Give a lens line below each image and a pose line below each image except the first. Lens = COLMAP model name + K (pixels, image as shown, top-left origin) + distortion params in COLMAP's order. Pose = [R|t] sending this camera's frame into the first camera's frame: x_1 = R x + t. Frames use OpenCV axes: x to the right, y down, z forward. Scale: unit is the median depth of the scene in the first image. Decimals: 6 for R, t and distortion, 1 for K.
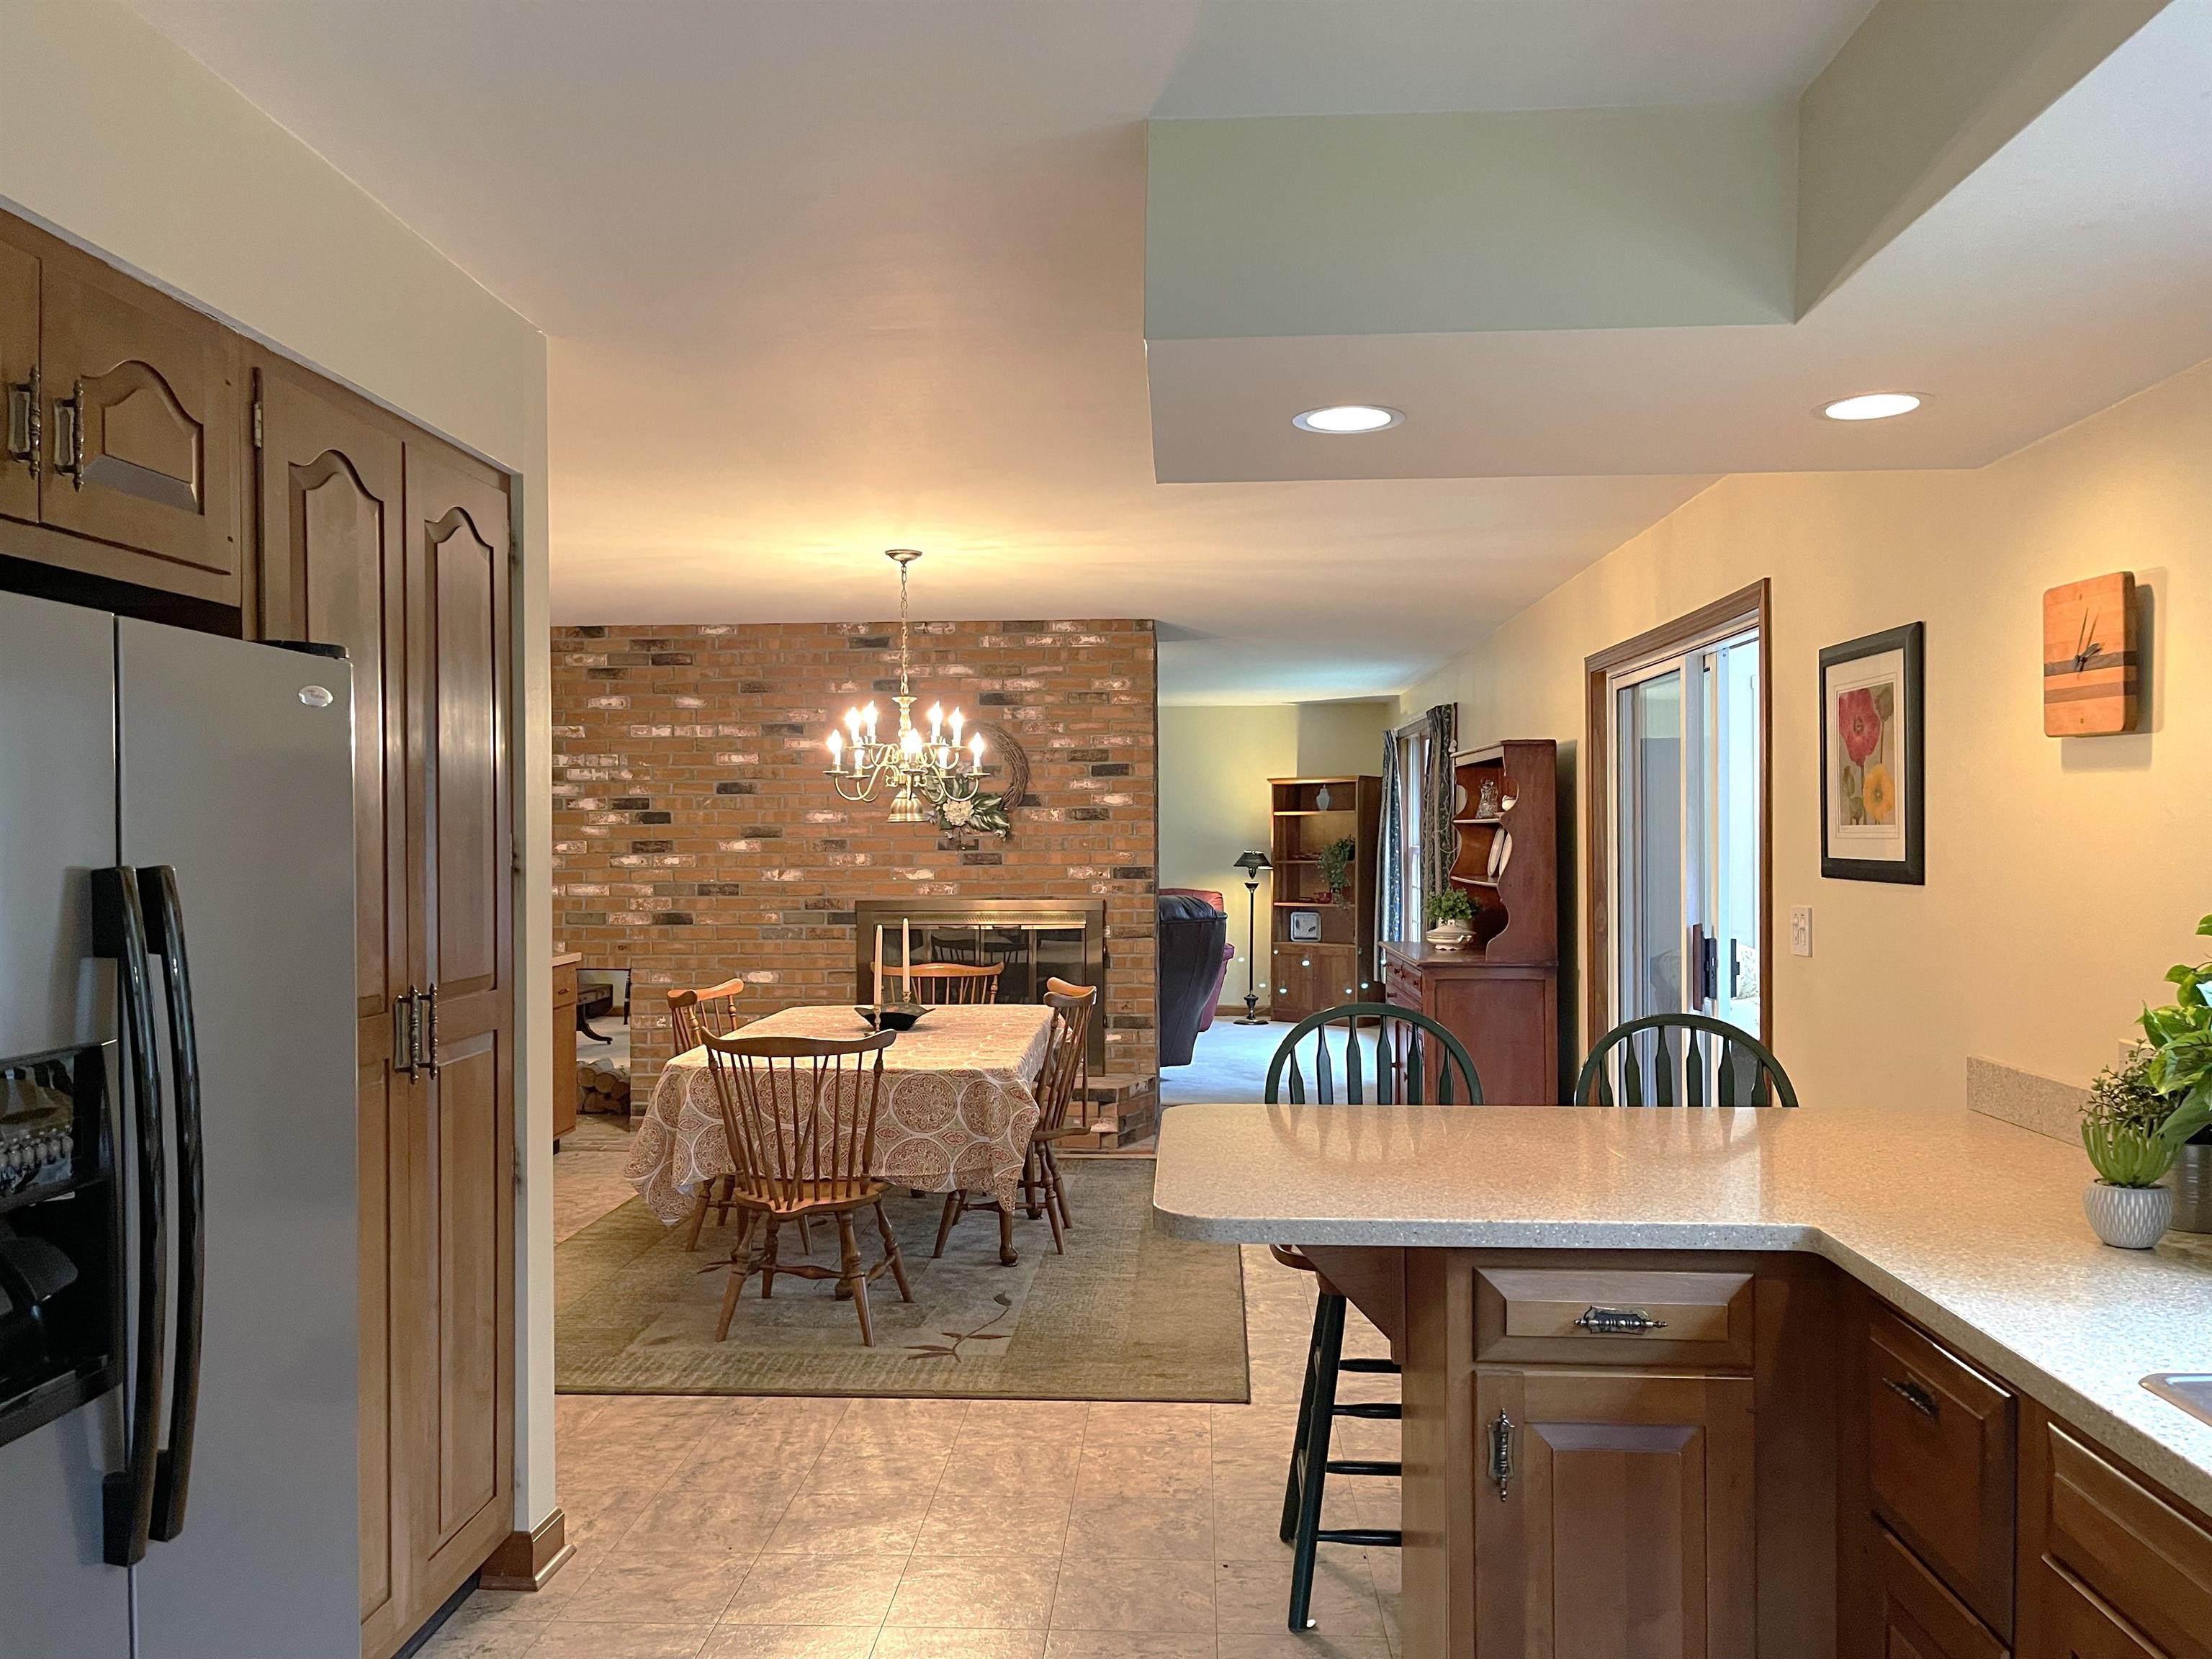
lens RADIAL K [[1669.2, 0, 1111.5], [0, 1669.2, 831.9], [0, 0, 1]] dist [0.060496, -0.078716]
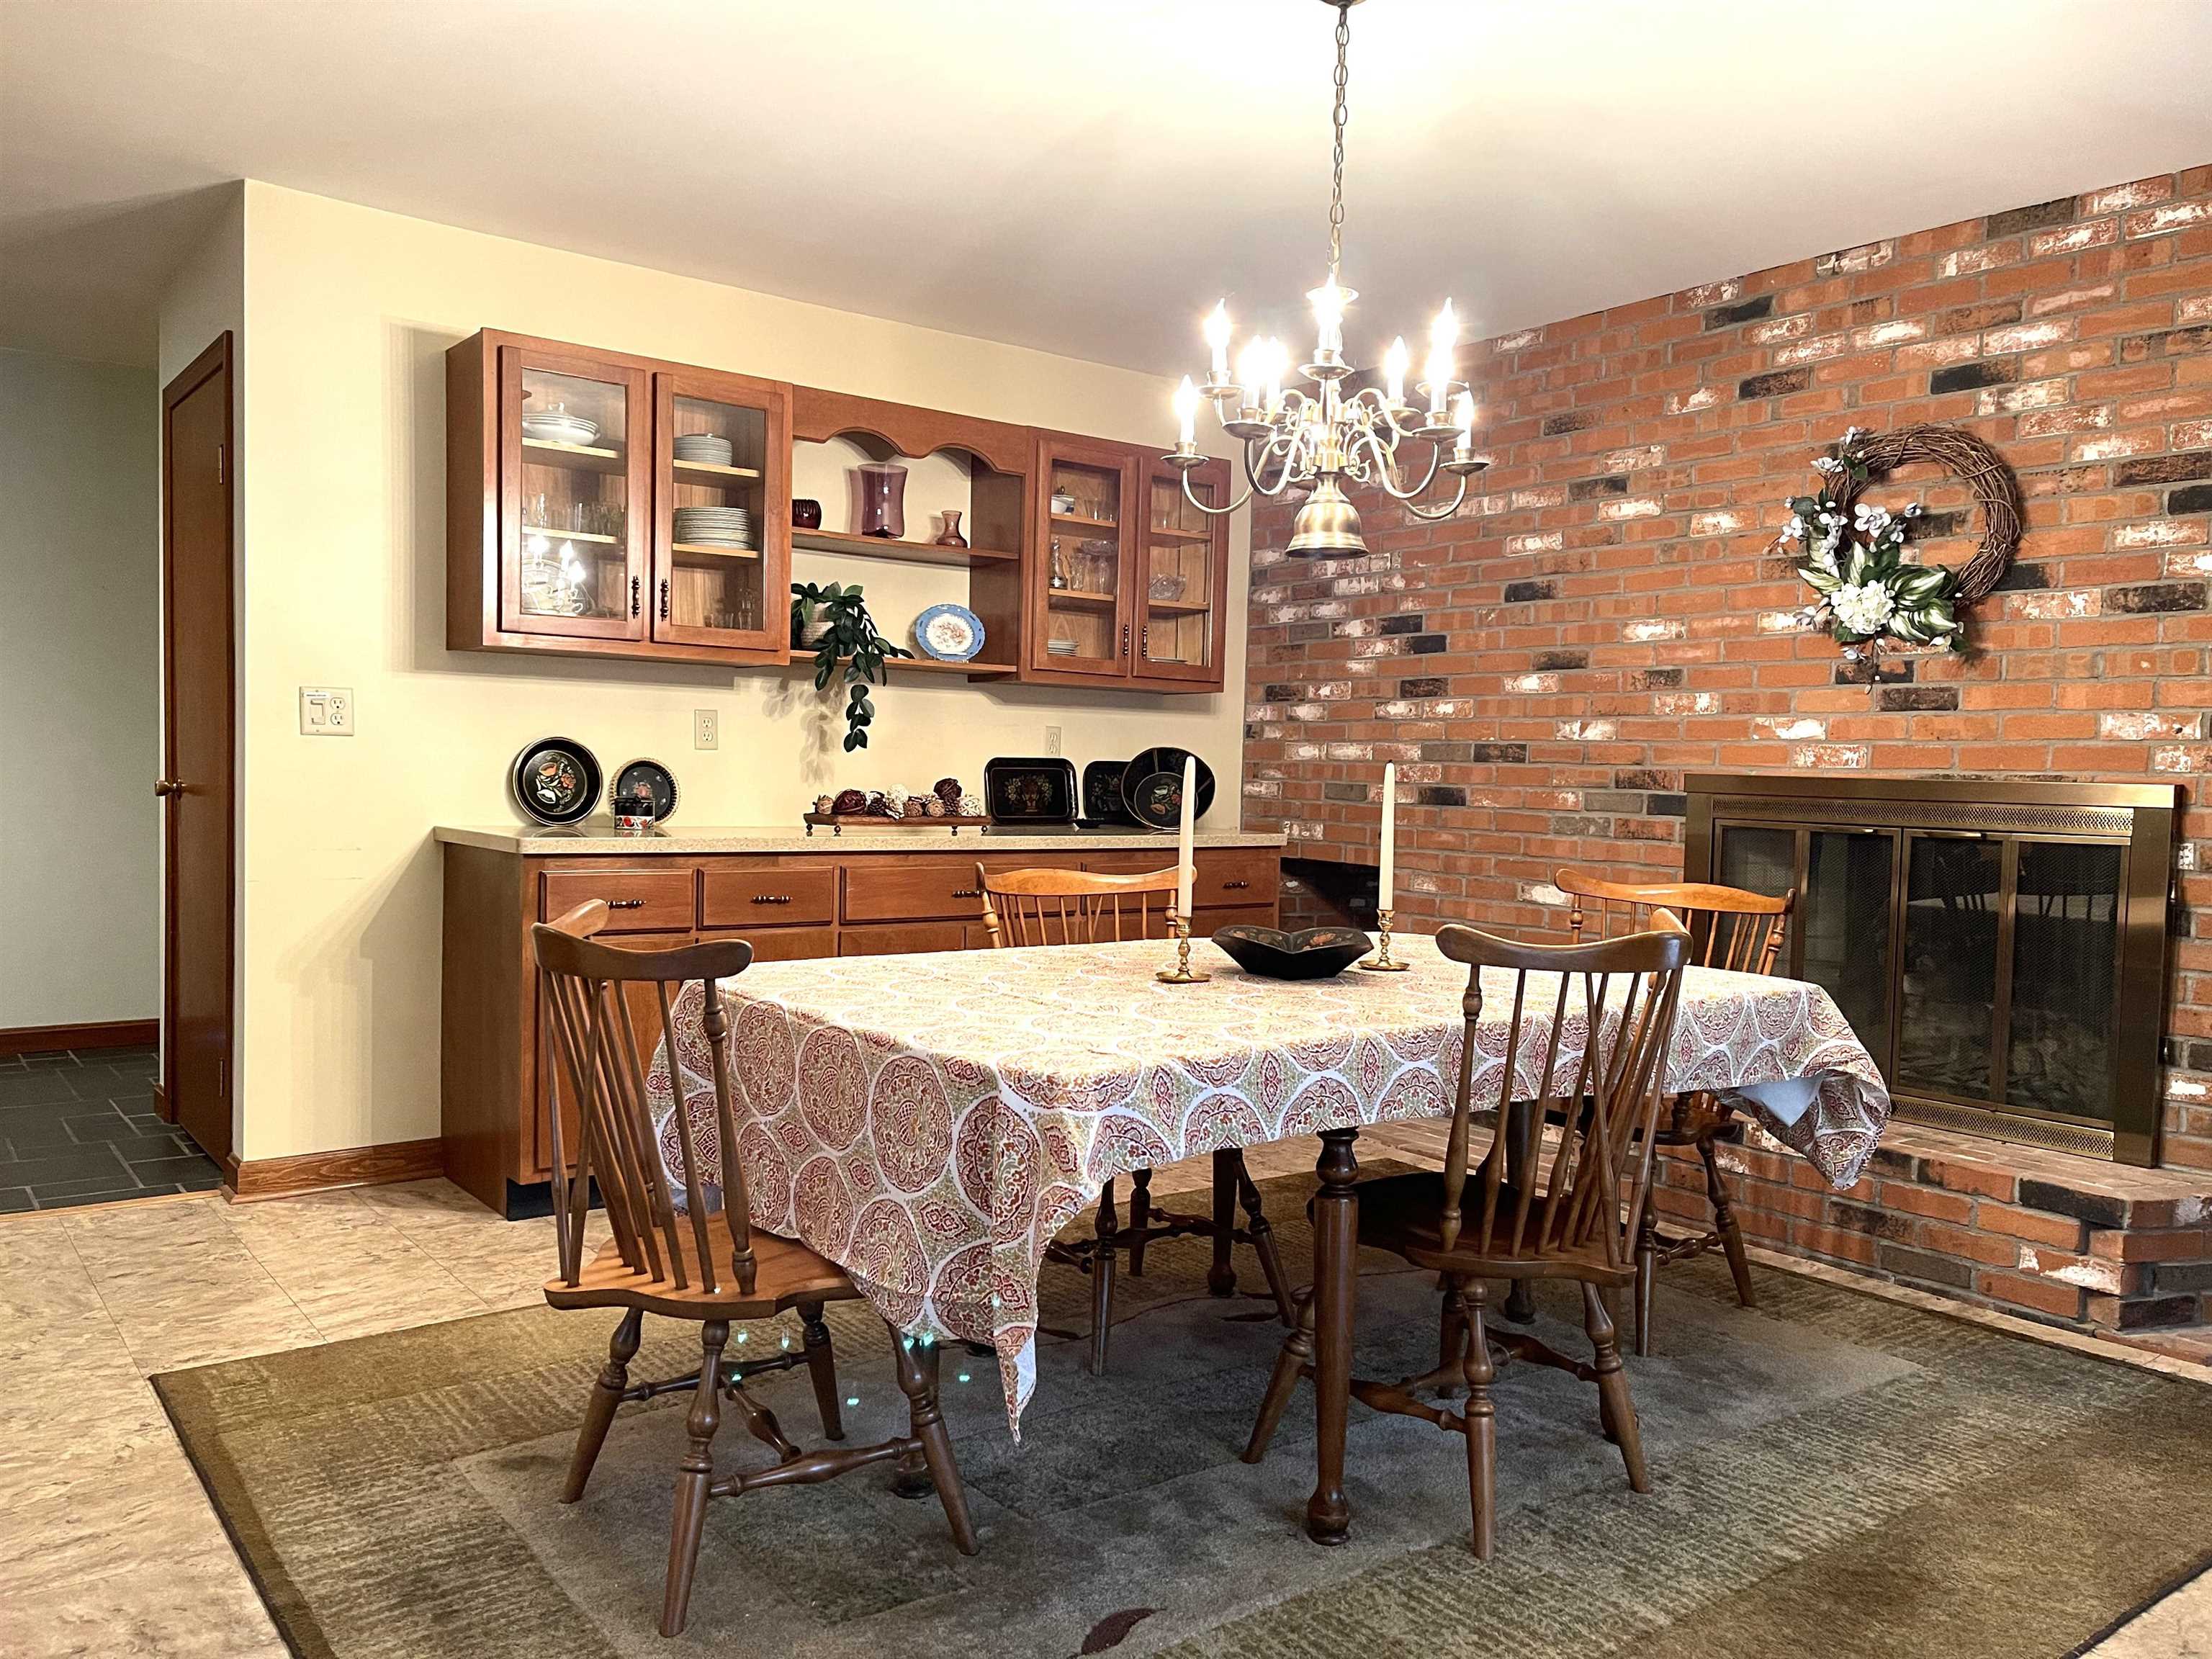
lens RADIAL K [[1669.2, 0, 1089.7], [0, 1669.2, 837.6], [0, 0, 1]] dist [0.060496, -0.078716]
pose [[0.642179, 0.053747, -0.764668, 0.155880], [-0.026980, 0.998506, 0.047524, 0.040742], [0.766080, -0.009888, 0.642669, 0.472461]]
